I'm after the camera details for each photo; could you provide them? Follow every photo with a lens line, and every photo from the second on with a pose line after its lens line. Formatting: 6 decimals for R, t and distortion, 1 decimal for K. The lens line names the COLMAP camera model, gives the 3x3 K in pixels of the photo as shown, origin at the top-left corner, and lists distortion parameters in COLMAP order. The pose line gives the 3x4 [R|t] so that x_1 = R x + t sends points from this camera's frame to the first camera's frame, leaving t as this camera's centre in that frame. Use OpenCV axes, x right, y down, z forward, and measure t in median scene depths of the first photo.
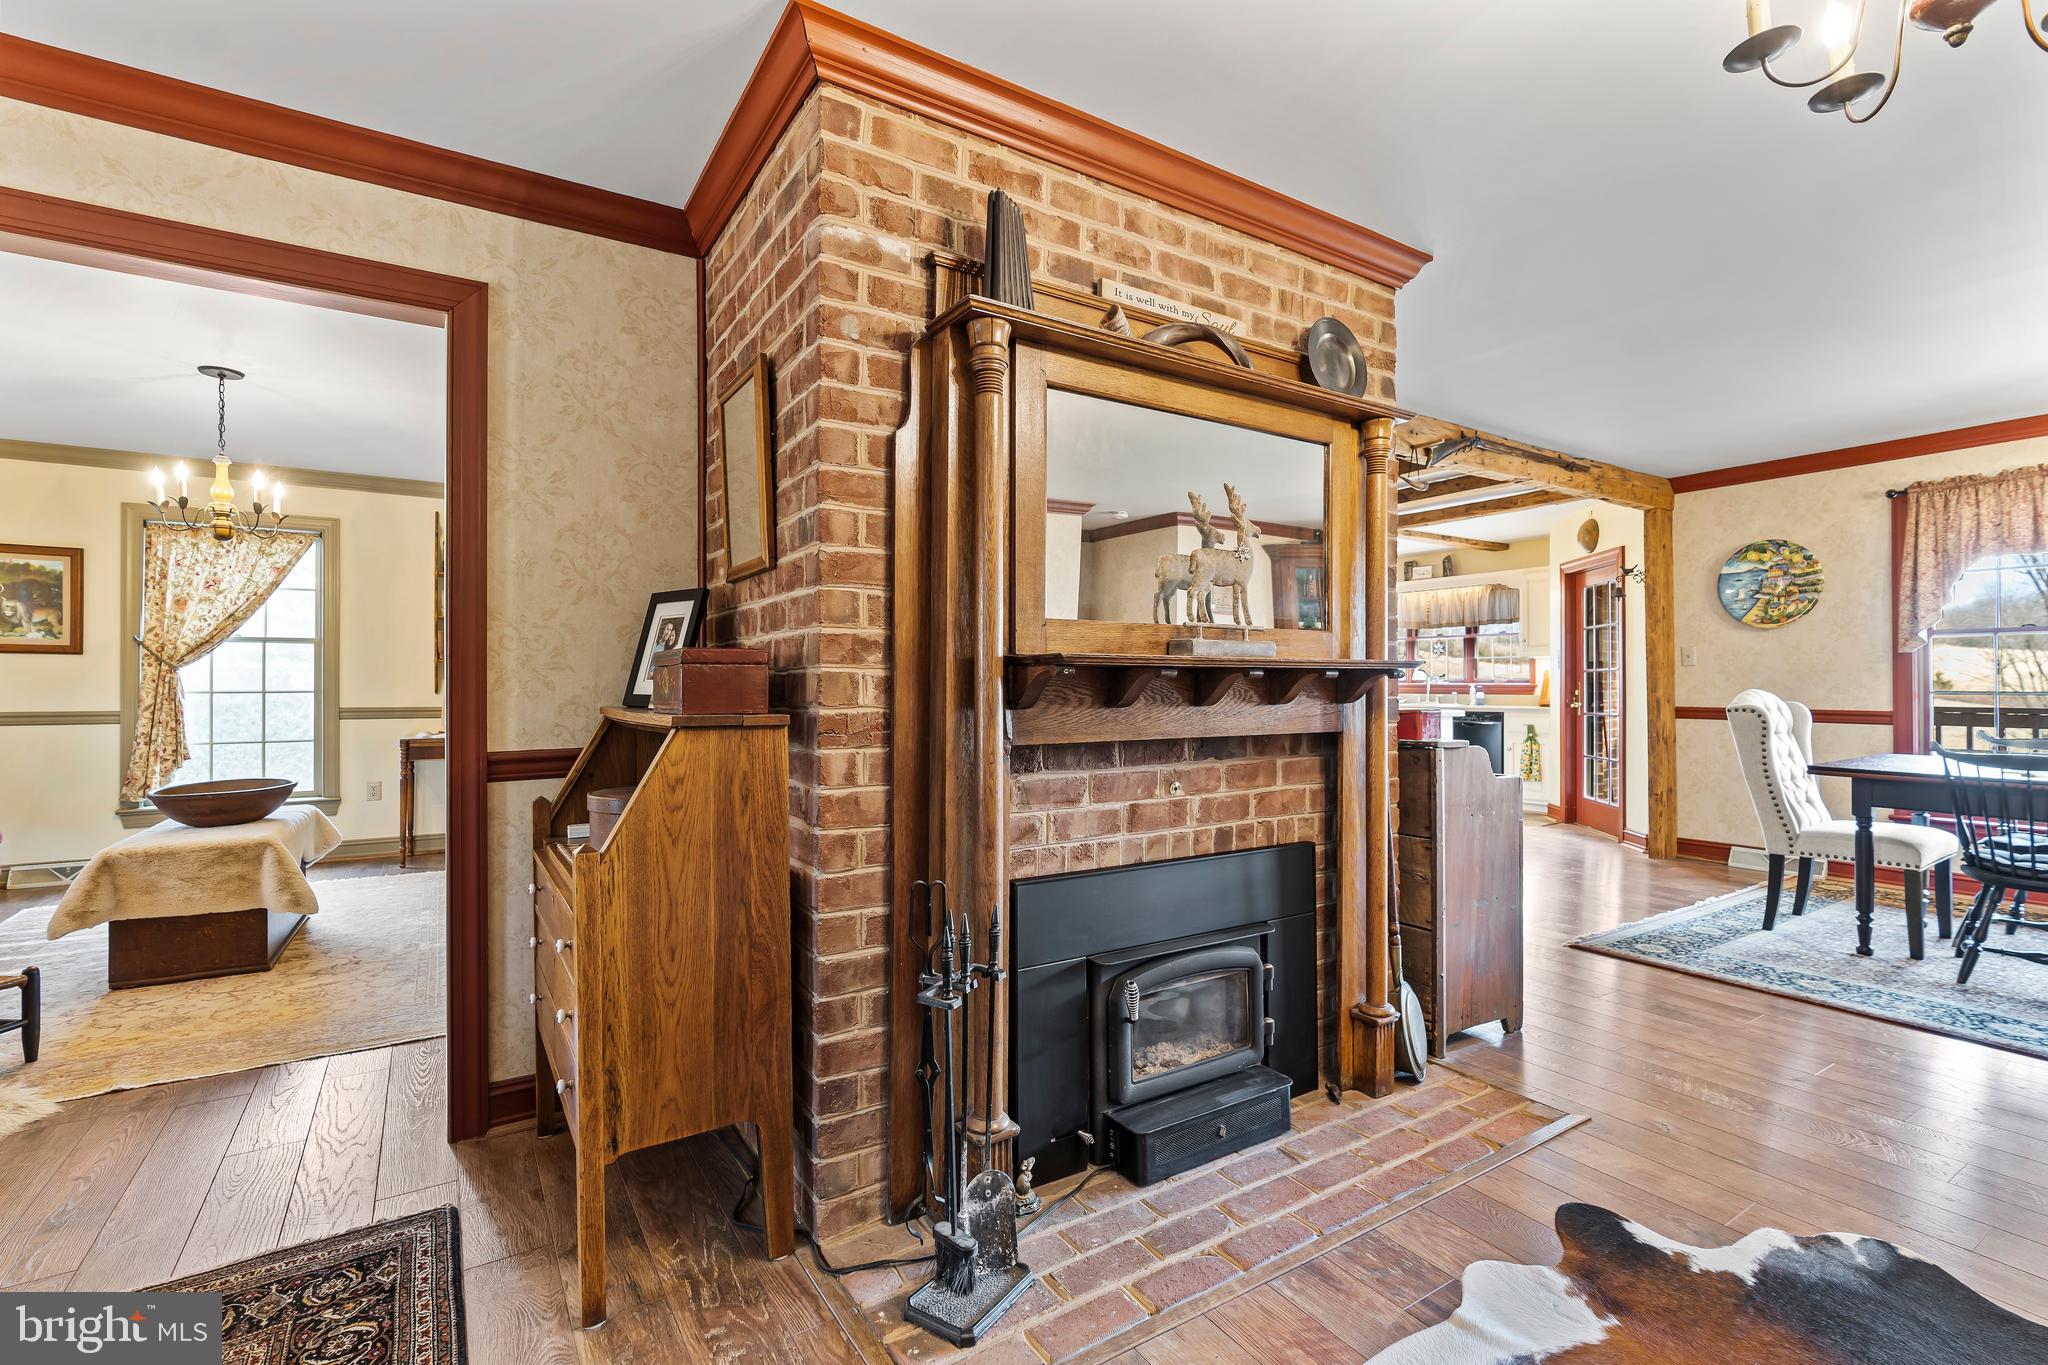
lens RADIAL K [[933.1, 0, 1014.5], [0, 933.1, 682.9], [0, 0, 1]] dist [-0.010459, 0.003847]
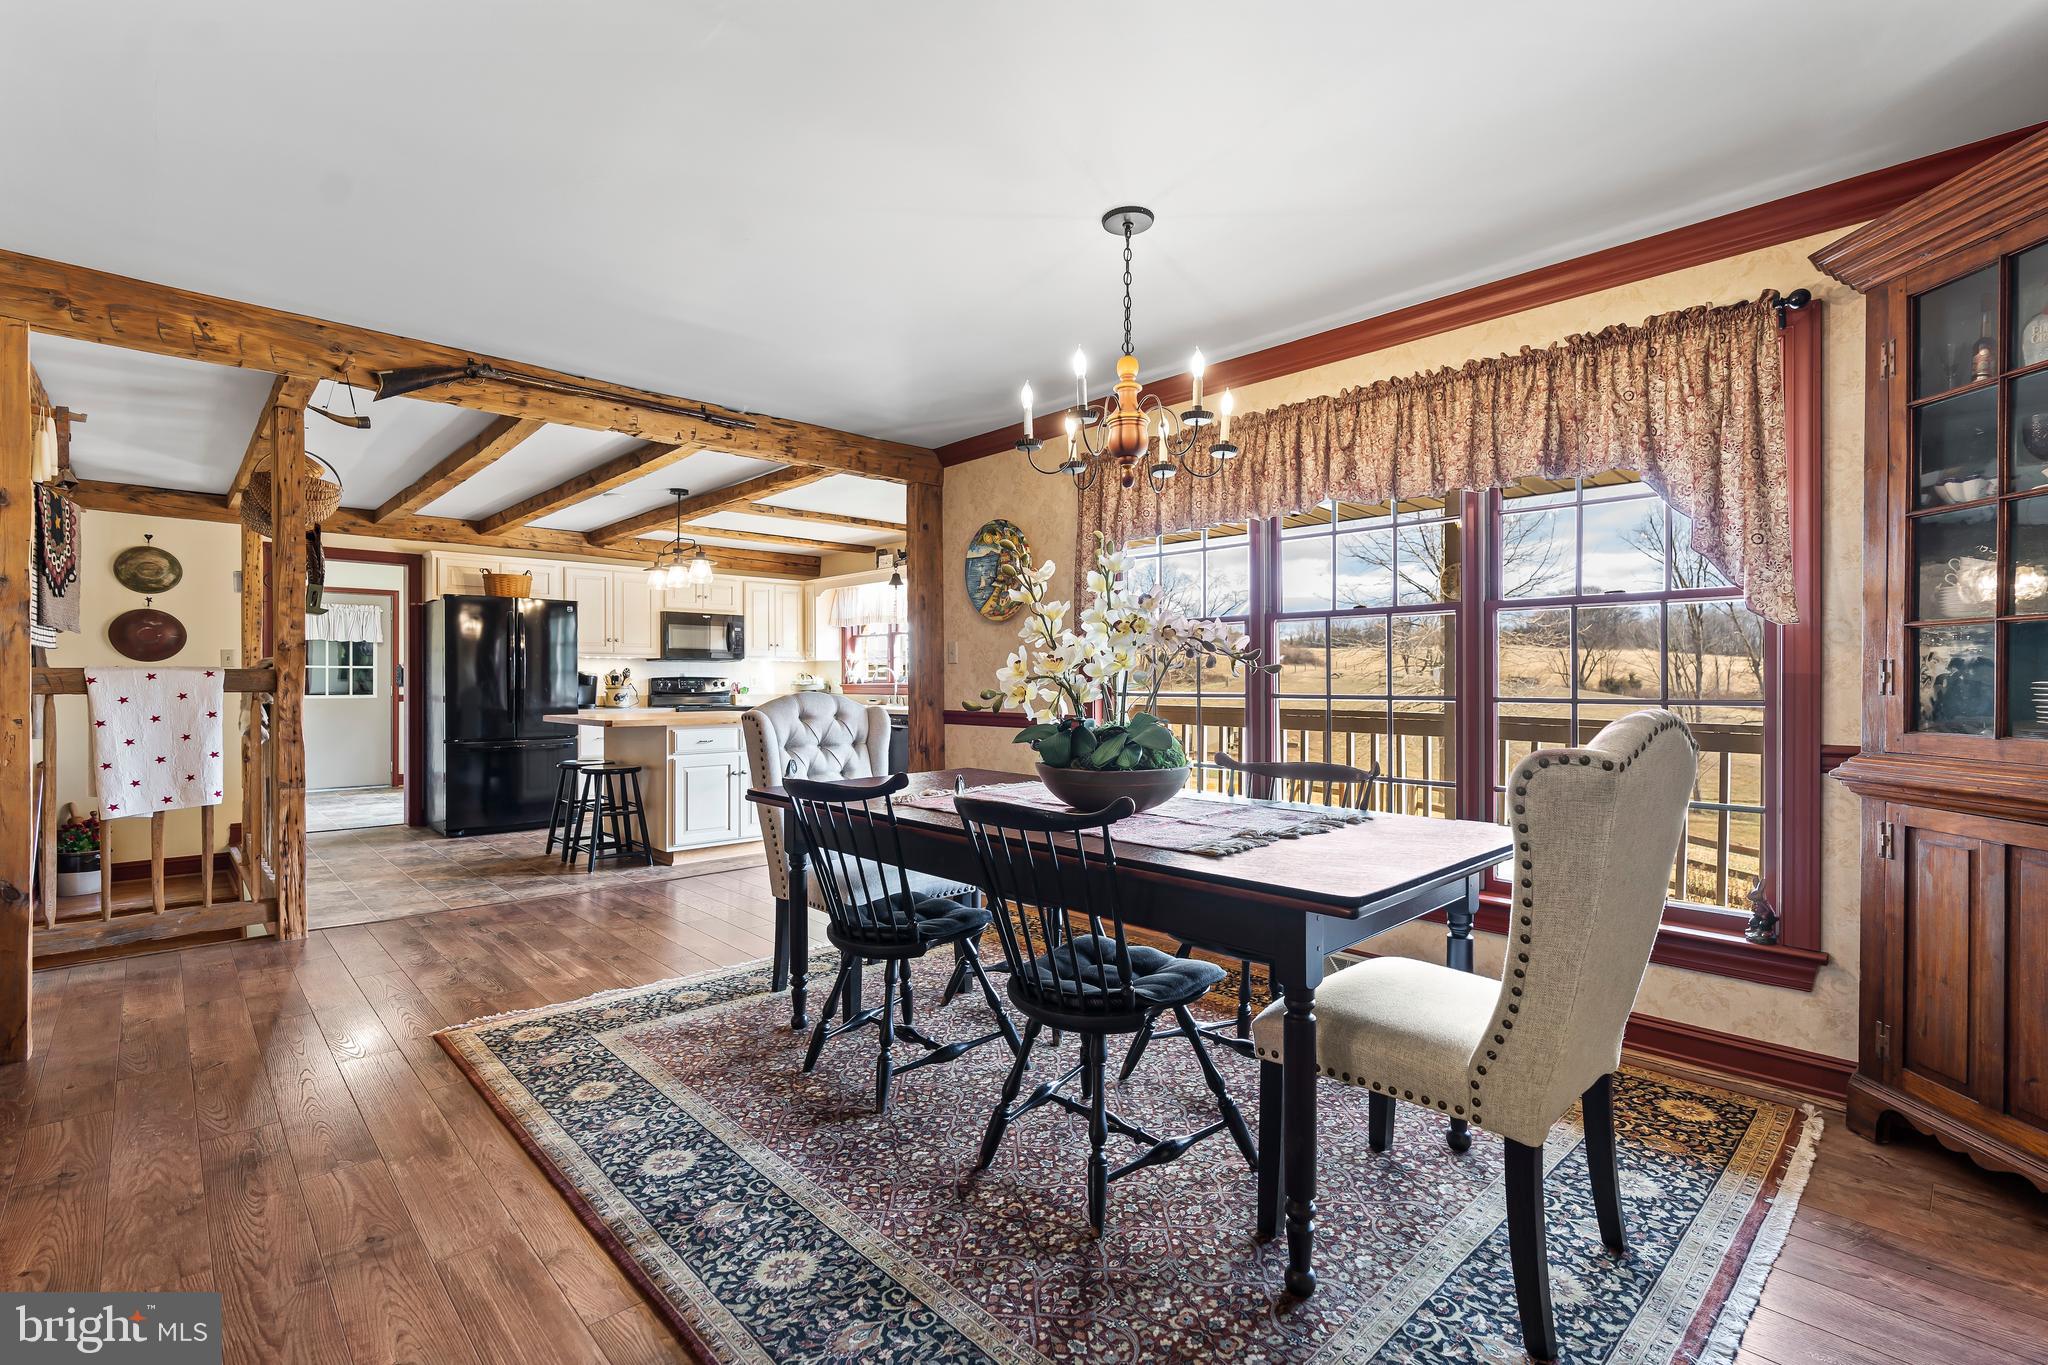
lens RADIAL K [[933.1, 0, 1035.8], [0, 933.1, 687.0], [0, 0, 1]] dist [-0.010459, 0.003847]
pose [[0.979014, -0.005595, 0.203718, 0.674875], [0.003463, 0.999935, 0.010822, -0.006081], [-0.203766, -0.009889, 0.978970, 0.130929]]
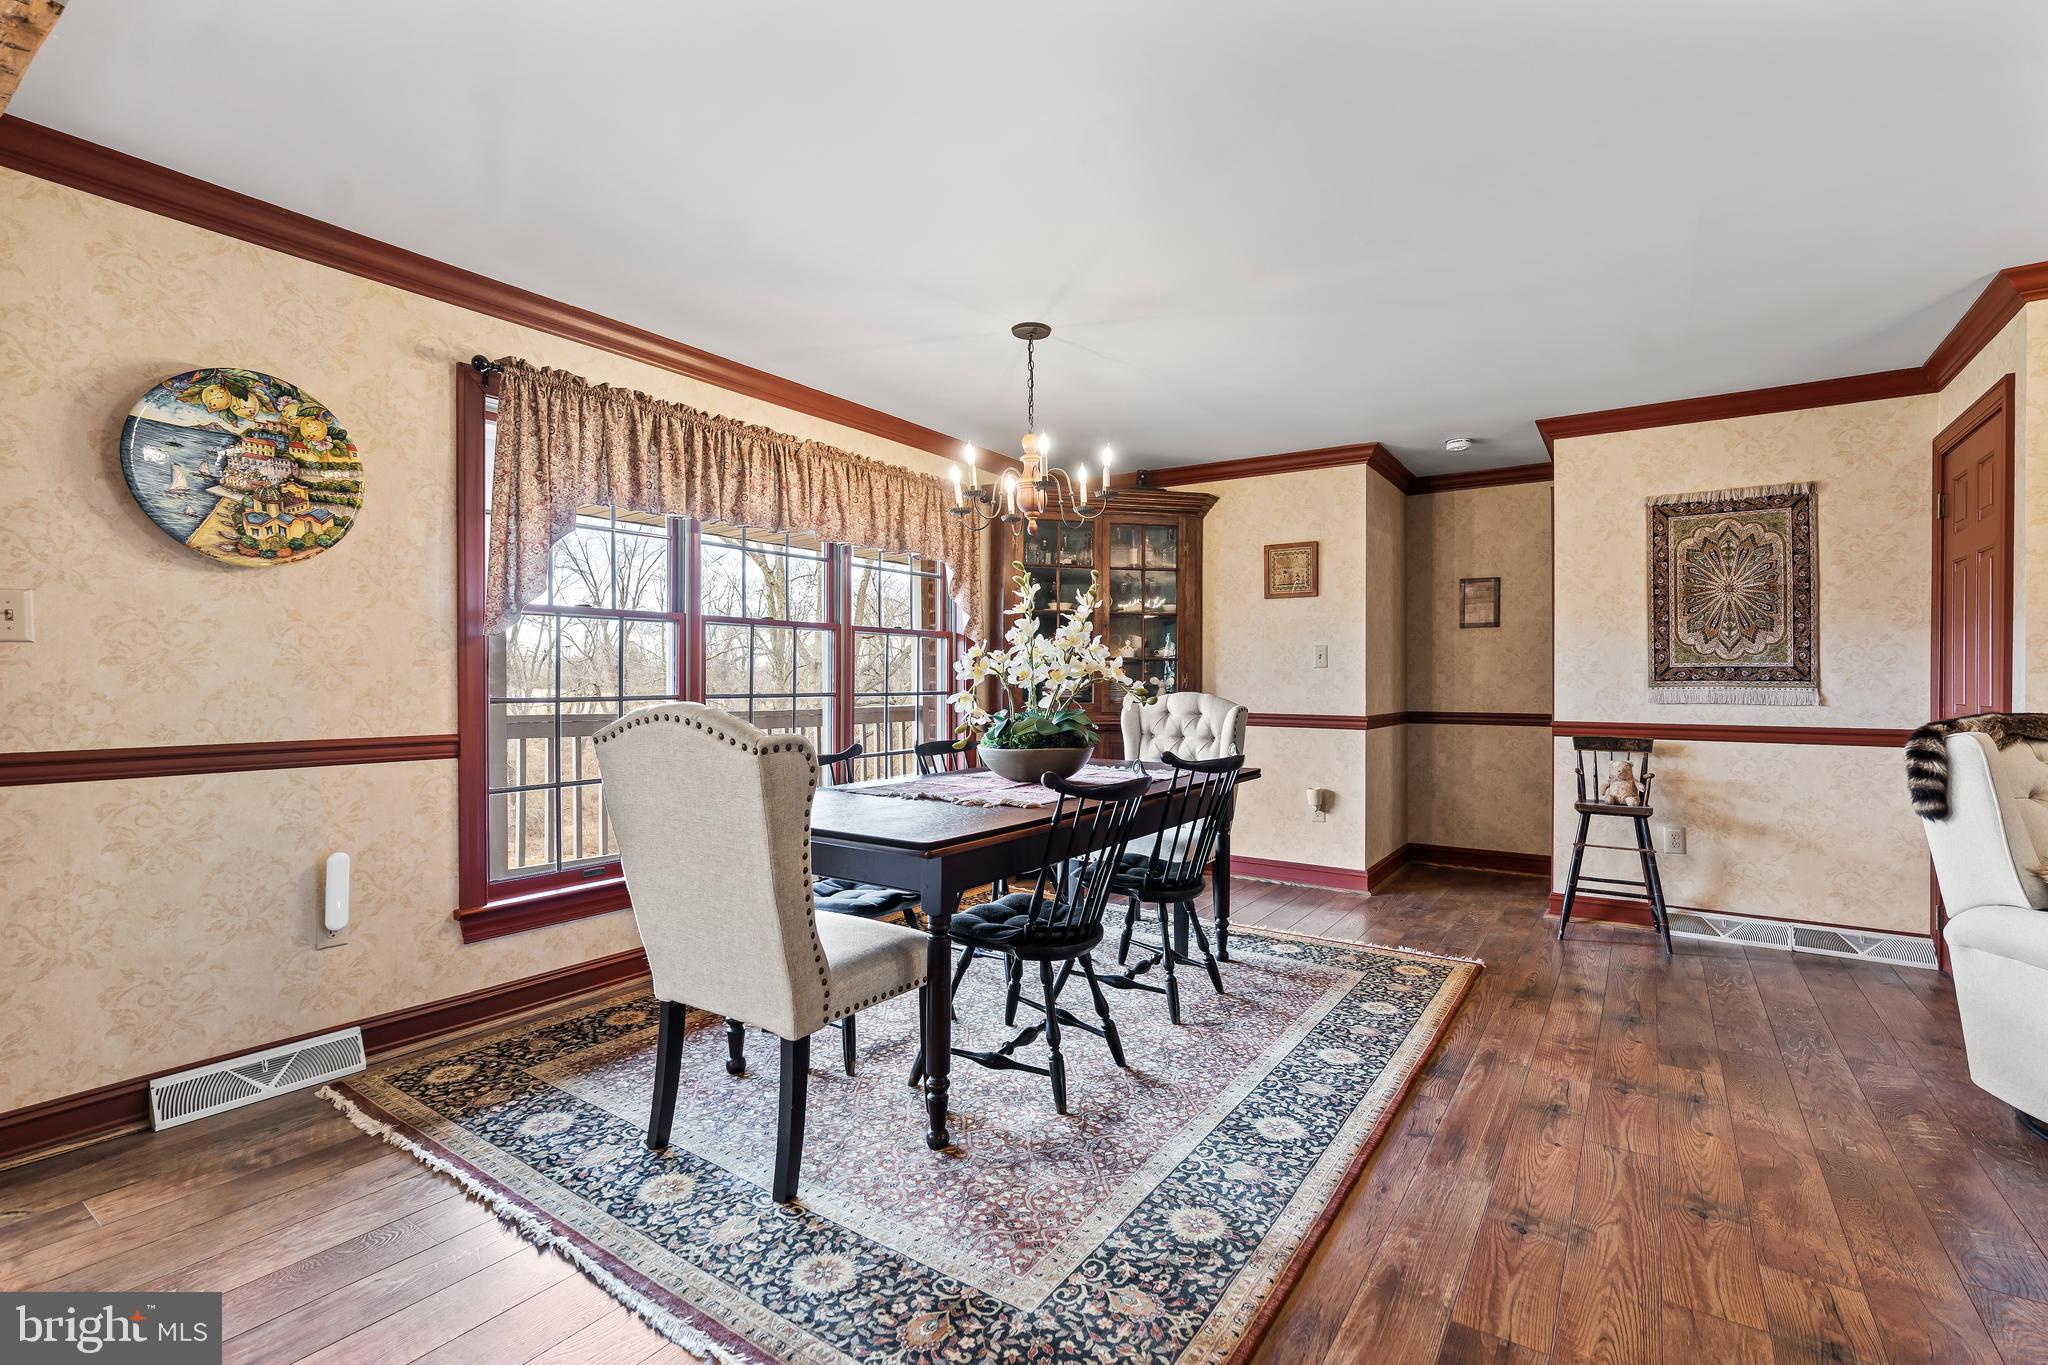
lens RADIAL K [[933.1, 0, 1021.2], [0, 933.1, 679.1], [0, 0, 1]] dist [-0.010459, 0.003847]
pose [[-0.404816, 0.000273, 0.914398, 0.248694], [-0.002432, 0.999996, -0.001376, -0.004281], [-0.914395, -0.002781, -0.404814, 0.848409]]
